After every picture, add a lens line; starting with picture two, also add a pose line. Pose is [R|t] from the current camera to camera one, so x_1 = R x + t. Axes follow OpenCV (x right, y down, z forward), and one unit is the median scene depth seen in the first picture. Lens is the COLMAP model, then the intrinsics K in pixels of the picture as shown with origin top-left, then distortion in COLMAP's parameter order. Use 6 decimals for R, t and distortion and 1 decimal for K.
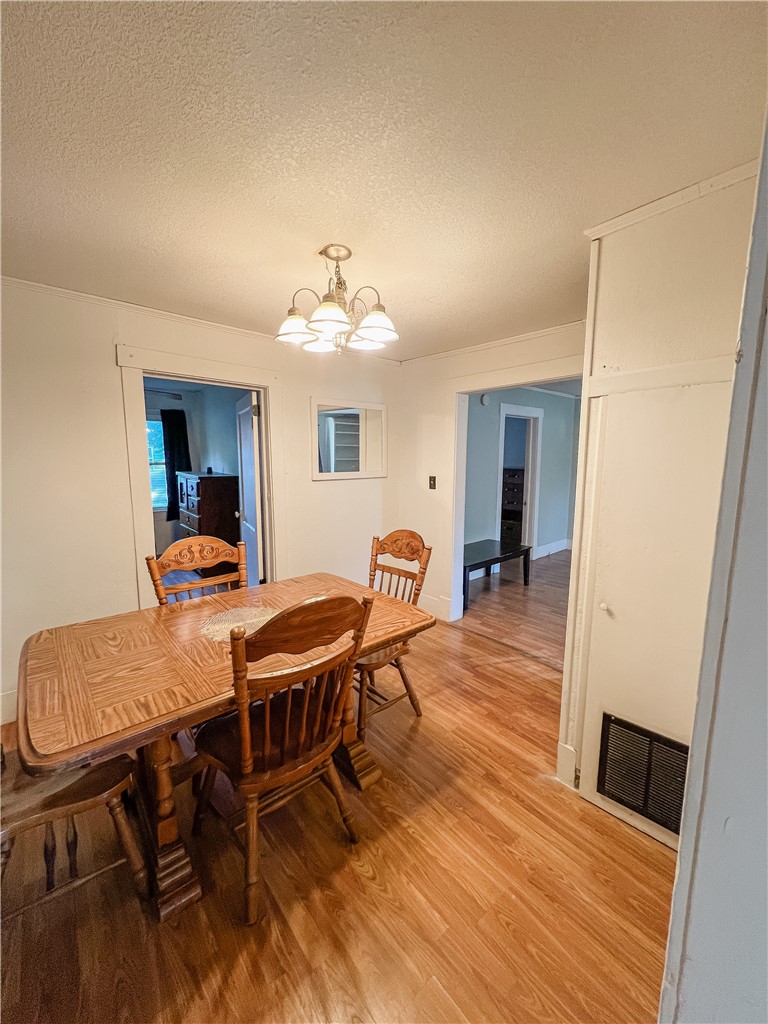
lens RADIAL K [[408.6, 0, 386.9], [0, 408.6, 508.9], [0, 0, 1]] dist [0.000581, 0.000306]
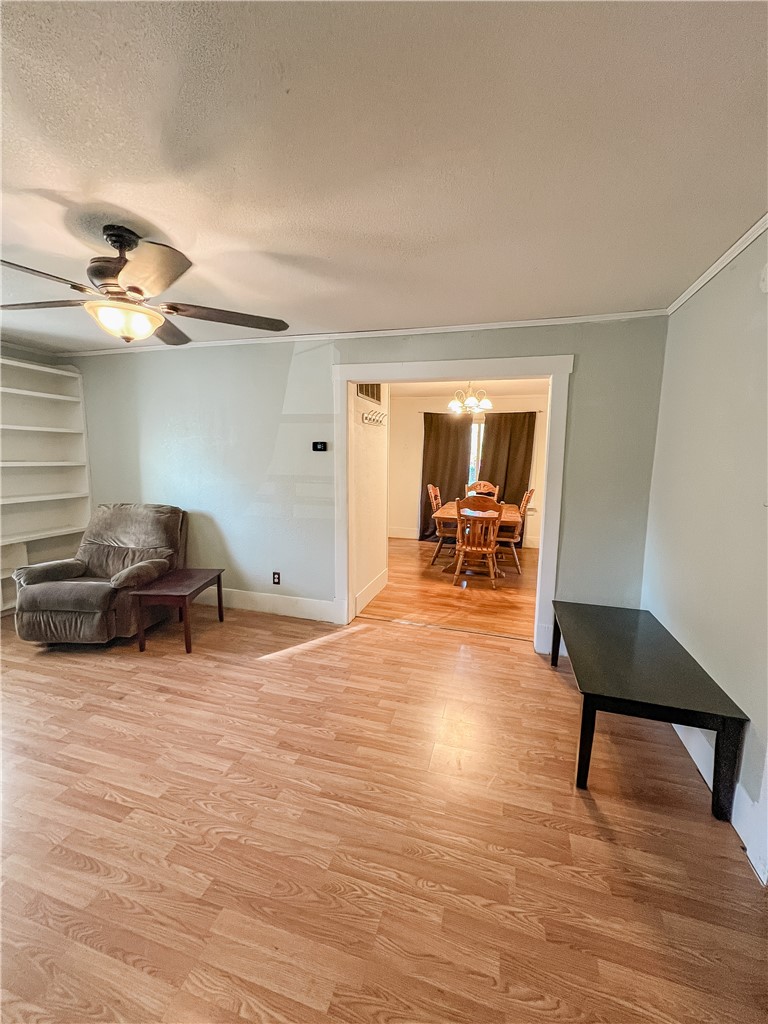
lens RADIAL K [[408.6, 0, 386.9], [0, 408.6, 508.9], [0, 0, 1]] dist [0.000581, 0.000306]
pose [[-0.840574, 0.056438, -0.538749, 1.202122], [-0.088759, 0.966766, 0.239761, -0.243346], [0.534376, 0.249356, -0.807629, 2.016635]]
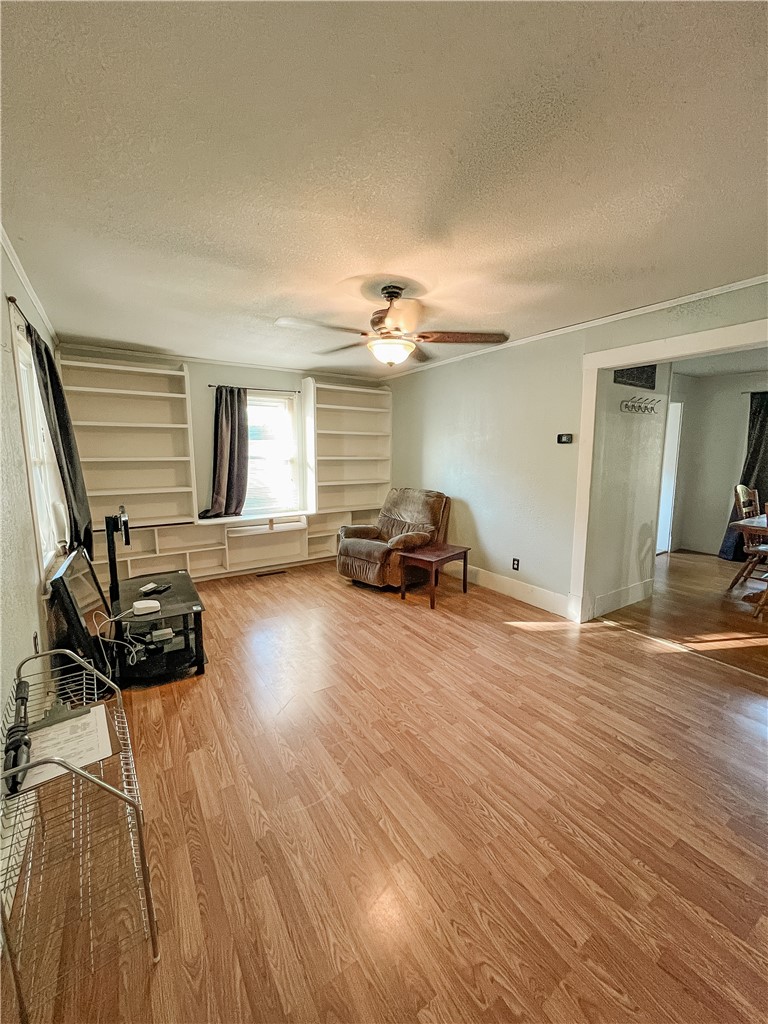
lens RADIAL K [[408.6, 0, 386.9], [0, 408.6, 508.9], [0, 0, 1]] dist [0.000581, 0.000306]
pose [[-0.991803, -0.022653, 0.125754, 1.065769], [0.012039, 0.963214, 0.268467, -0.245441], [-0.127209, 0.267781, -0.955045, 2.170442]]
